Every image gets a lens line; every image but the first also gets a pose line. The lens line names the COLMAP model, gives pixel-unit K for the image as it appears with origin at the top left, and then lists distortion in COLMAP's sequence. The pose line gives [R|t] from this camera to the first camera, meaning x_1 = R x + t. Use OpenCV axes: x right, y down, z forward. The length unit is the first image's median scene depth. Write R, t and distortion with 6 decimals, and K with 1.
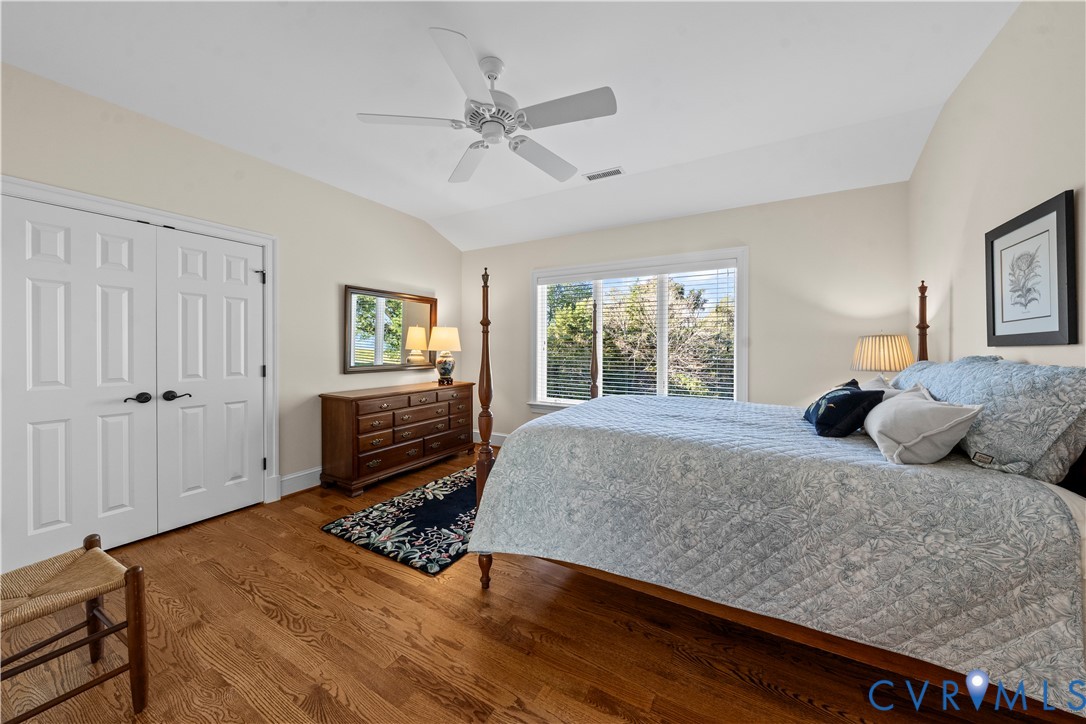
lens RADIAL K [[383.0, 0, 544.5], [0, 383.0, 347.0], [0, 0, 1]] dist [0.000033, 0.000017]
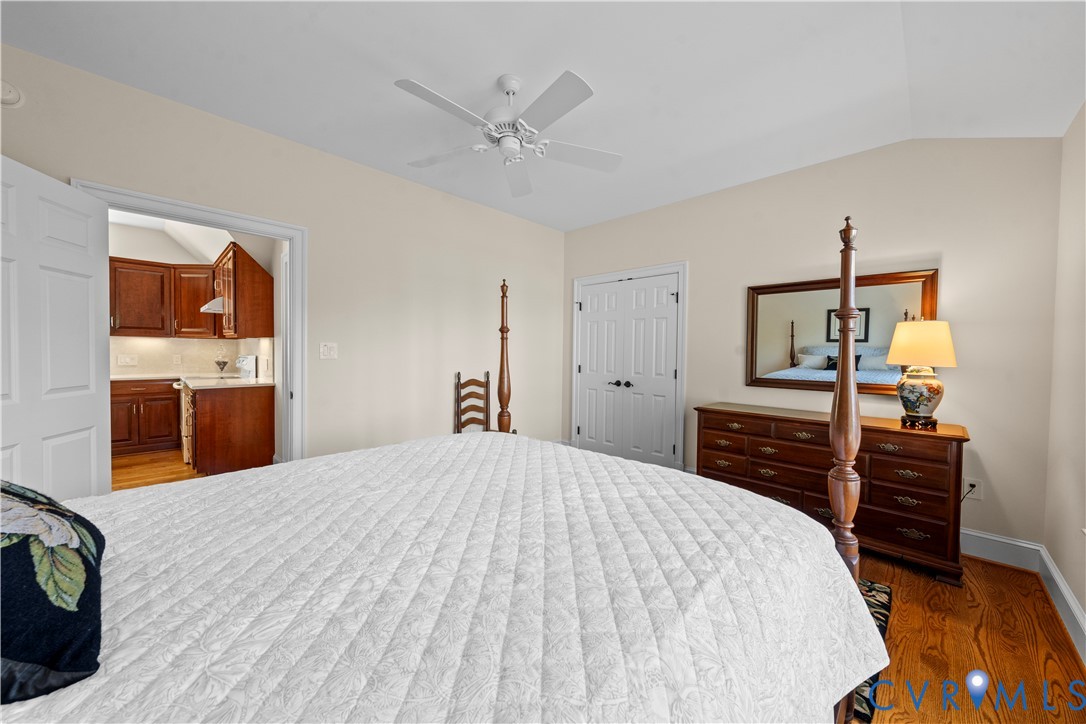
lens RADIAL K [[397.1, 0, 542.9], [0, 397.1, 354.4], [0, 0, 1]] dist [0.000343, 0.000006]
pose [[-0.245223, 0.001131, -0.969466, 0.603111], [-0.018337, 0.999815, 0.005805, -0.000147], [0.969293, 0.019201, -0.245157, 0.905530]]
